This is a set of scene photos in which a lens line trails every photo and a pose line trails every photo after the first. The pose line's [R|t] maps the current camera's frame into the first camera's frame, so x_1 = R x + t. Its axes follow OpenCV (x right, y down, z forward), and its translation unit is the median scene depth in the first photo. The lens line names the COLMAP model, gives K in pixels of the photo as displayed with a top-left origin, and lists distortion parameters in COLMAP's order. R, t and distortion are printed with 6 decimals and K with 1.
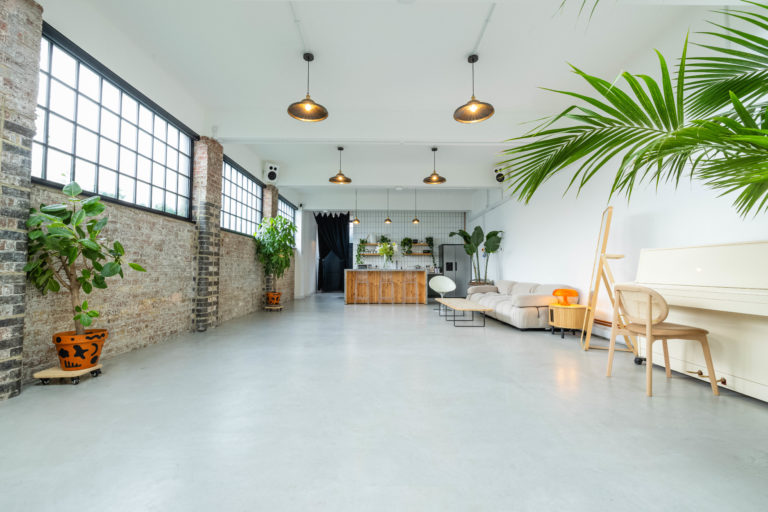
lens RADIAL K [[328.9, 0, 384.0], [0, 328.9, 256.0], [0, 0, 1]] dist [0.001890, 0.000411]
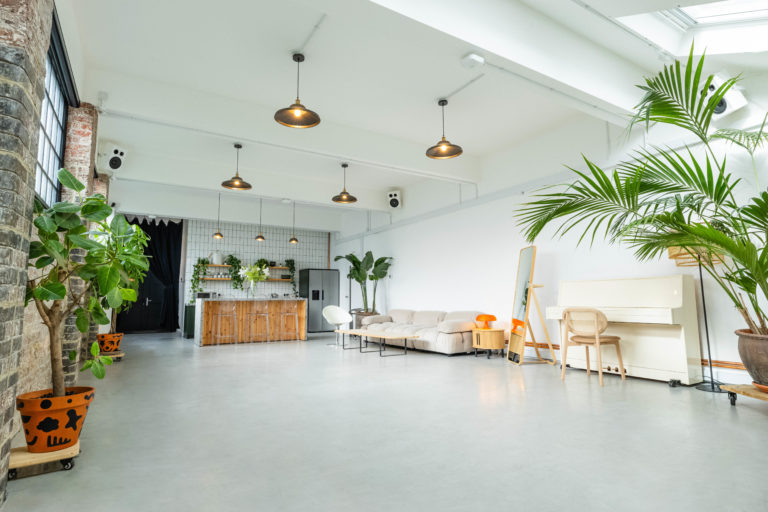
lens RADIAL K [[414.6, 0, 384.0], [0, 414.6, 256.0], [0, 0, 1]] dist [0.002968, 0.000221]
pose [[0.859163, 0.048193, 0.509428, -0.289911], [-0.015858, 0.997585, -0.067628, 0.001149], [-0.511456, 0.050025, 0.857852, -0.026146]]
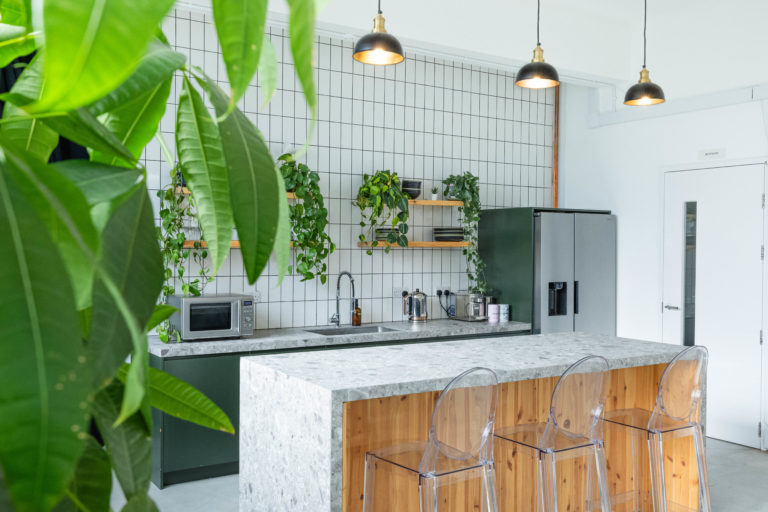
lens RADIAL K [[760.2, 0, 384.0], [0, 760.2, 256.0], [0, 0, 1]] dist [0.002243, 0.006509]
pose [[0.839041, -0.000981, 0.544068, -0.324391], [-0.030816, 0.998307, 0.049325, -0.035231], [-0.543195, -0.058152, 0.837590, 0.848849]]
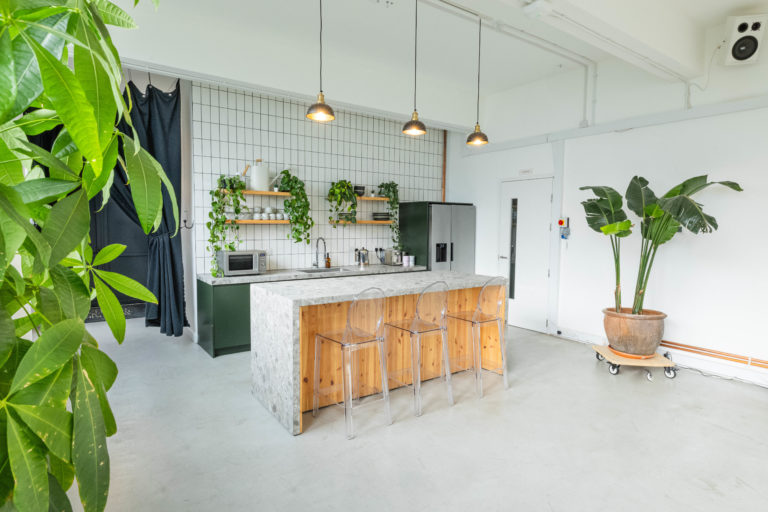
lens RADIAL K [[441.1, 0, 384.0], [0, 441.1, 256.0], [0, 0, 1]] dist [0.000294, 0.000125]
pose [[0.814220, -0.034638, 0.579522, -0.306616], [-0.033757, 0.993705, 0.106823, -0.035639], [-0.579574, -0.106541, 0.807925, 0.804652]]
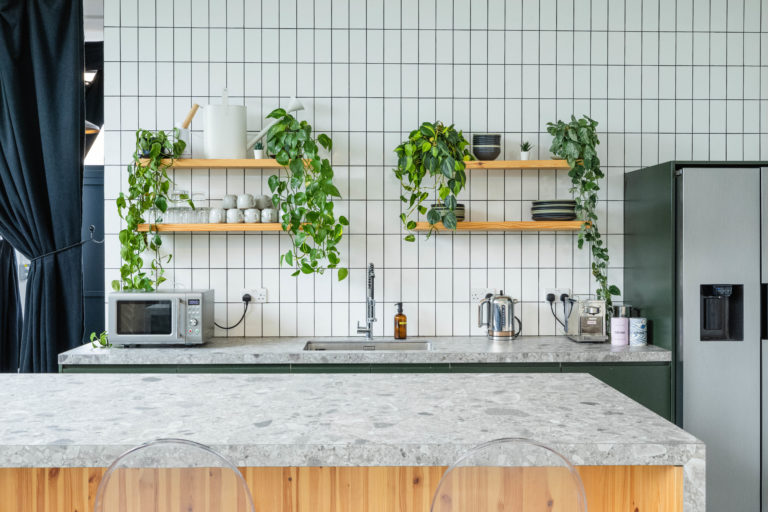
lens RADIAL K [[760.2, 0, 384.0], [0, 760.2, 256.0], [0, 0, 1]] dist [0.002243, 0.006509]
pose [[0.999844, -0.001234, 0.017619, 0.058601], [0.000259, 0.998473, 0.055236, -0.017485], [-0.017660, -0.055222, 0.998318, 0.951678]]
